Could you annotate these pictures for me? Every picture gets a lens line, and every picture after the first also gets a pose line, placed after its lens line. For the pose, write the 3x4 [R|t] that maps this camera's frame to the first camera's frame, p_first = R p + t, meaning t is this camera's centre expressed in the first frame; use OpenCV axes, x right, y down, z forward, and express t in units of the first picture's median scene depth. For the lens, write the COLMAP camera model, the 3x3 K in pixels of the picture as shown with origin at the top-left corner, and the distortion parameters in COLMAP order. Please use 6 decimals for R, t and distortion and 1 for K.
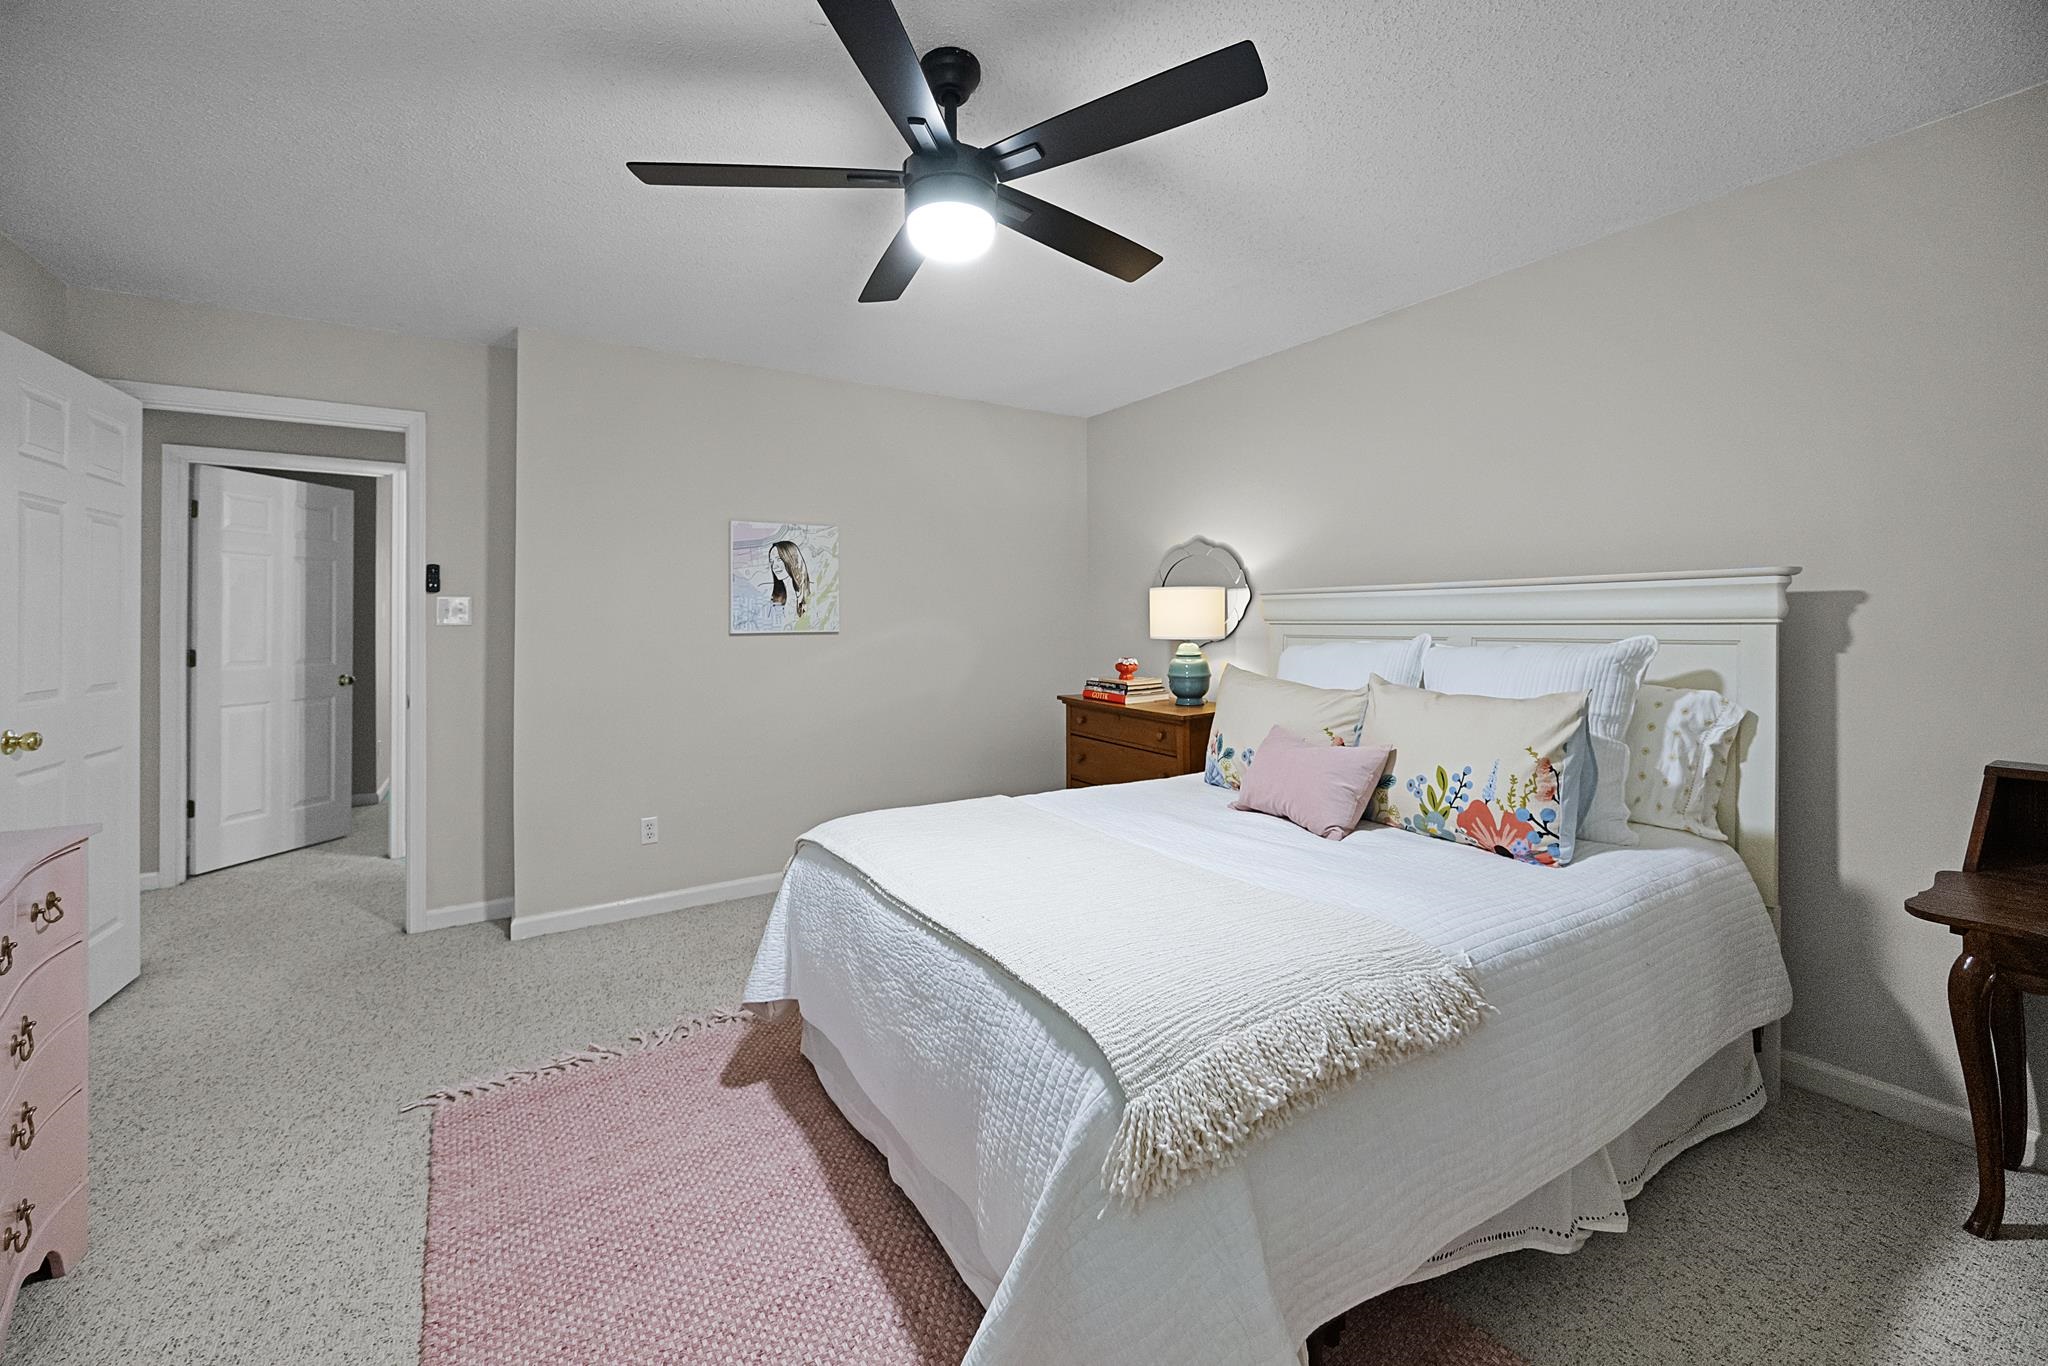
lens RADIAL K [[818.6, 0, 1016.5], [0, 818.6, 628.6], [0, 0, 1]] dist [-0.001848, -0.000174]
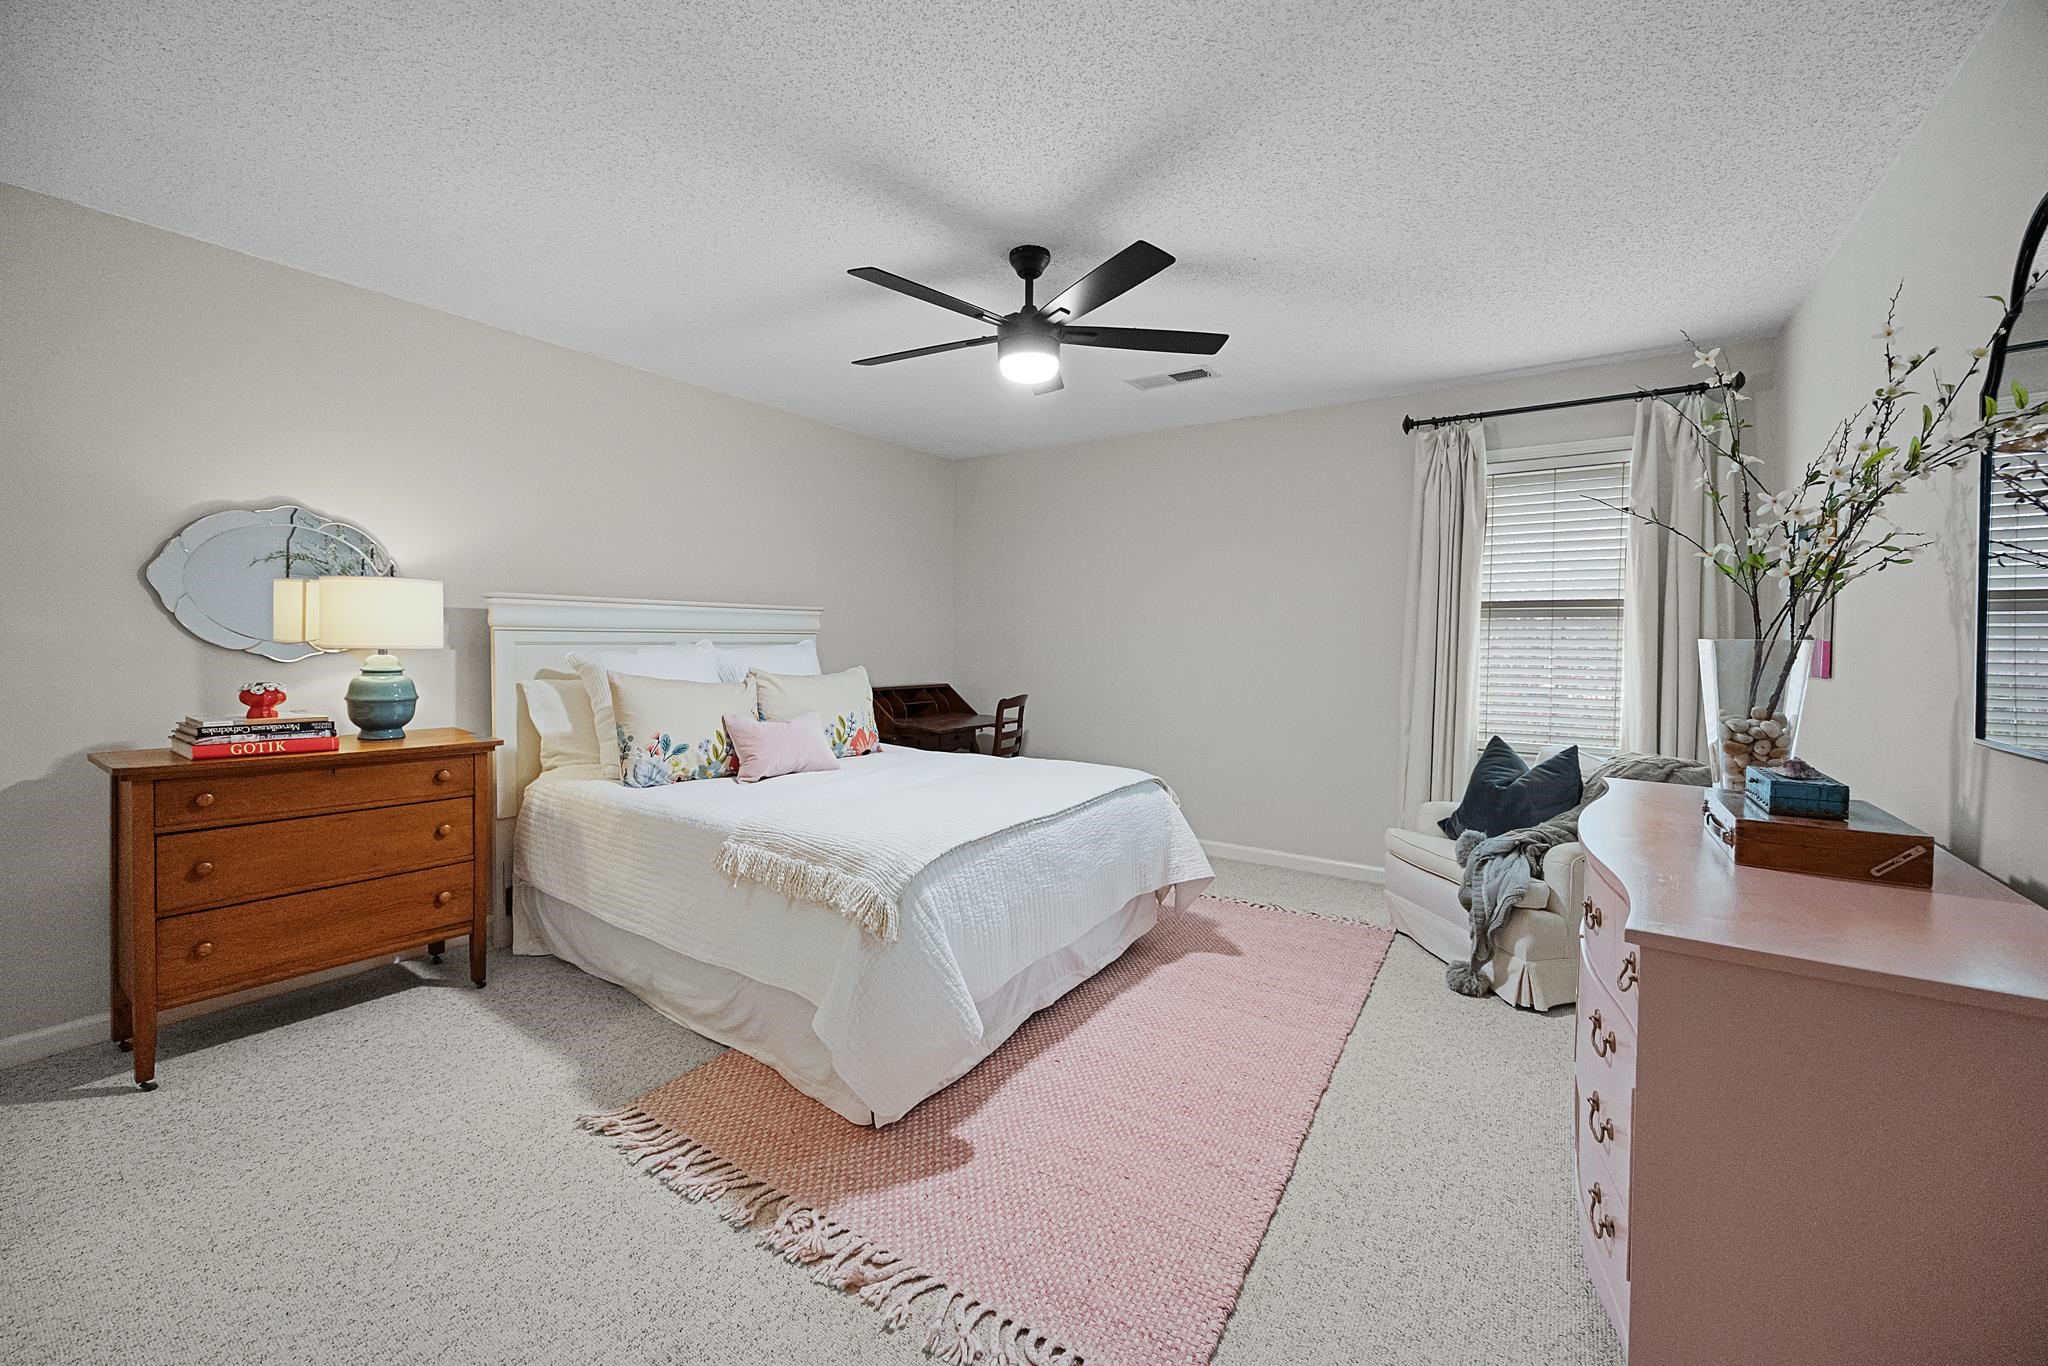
lens RADIAL K [[818.6, 0, 1016.5], [0, 818.6, 628.6], [0, 0, 1]] dist [-0.001848, -0.000174]
pose [[-0.404198, 0.002644, 0.914668, -1.200028], [-0.008292, 0.999944, -0.006555, -0.008407], [-0.914634, -0.010234, -0.404153, 1.332110]]
